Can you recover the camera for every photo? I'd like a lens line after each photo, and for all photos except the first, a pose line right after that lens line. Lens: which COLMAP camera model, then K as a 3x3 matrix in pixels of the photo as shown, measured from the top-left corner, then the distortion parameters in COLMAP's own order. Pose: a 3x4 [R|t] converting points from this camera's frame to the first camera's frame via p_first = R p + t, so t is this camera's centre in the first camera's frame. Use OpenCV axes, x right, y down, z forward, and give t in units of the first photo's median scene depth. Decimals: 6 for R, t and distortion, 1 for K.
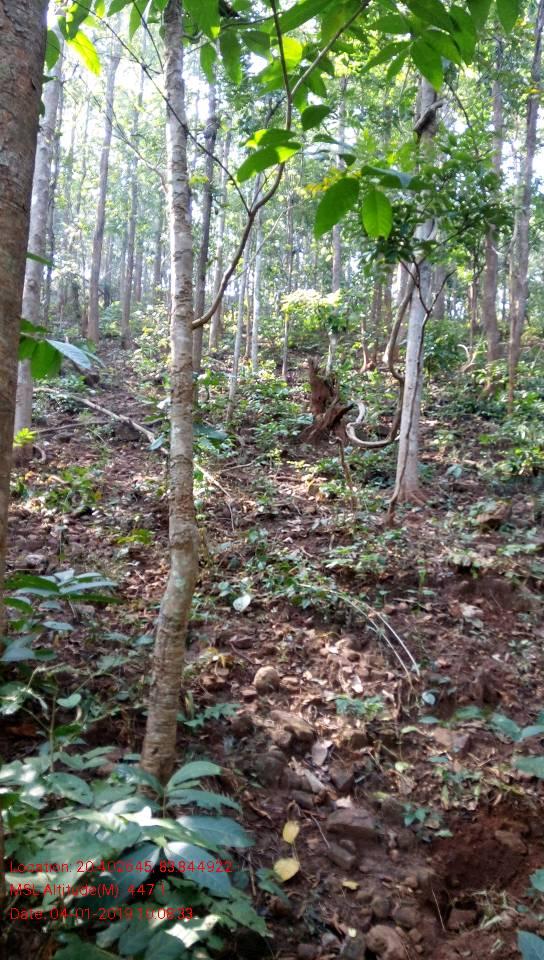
lens RADIAL K [[702.0, 0, 272.0], [0, 702.0, 480.0], [0, 0, 1]] dist [0.106744, -0.169073]
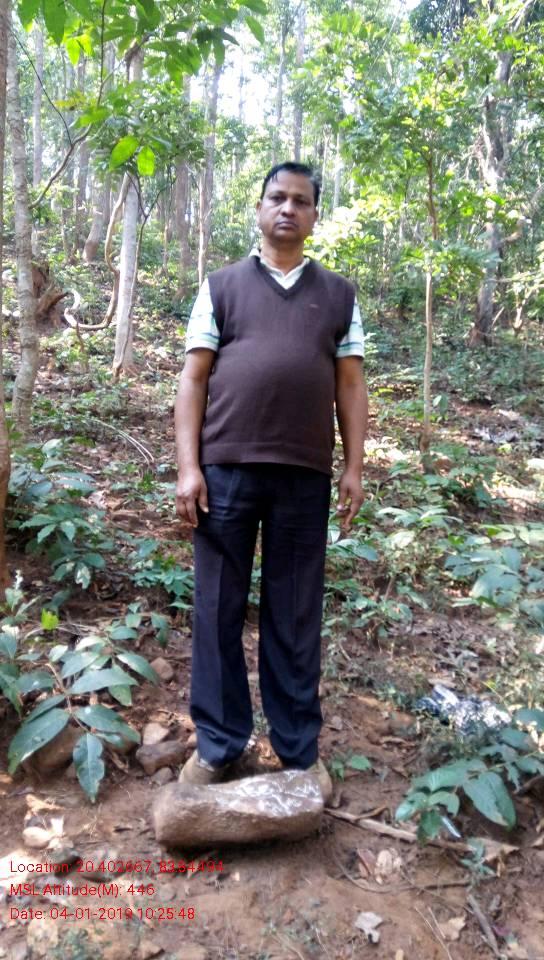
lens RADIAL K [[702.0, 0, 272.0], [0, 702.0, 480.0], [0, 0, 1]] dist [0.106744, -0.169073]
pose [[0.905864, -0.026205, 0.422757, -0.100671], [-0.027121, 0.992448, 0.119632, 0.058448], [-0.422699, -0.119836, 0.898312, -0.240831]]
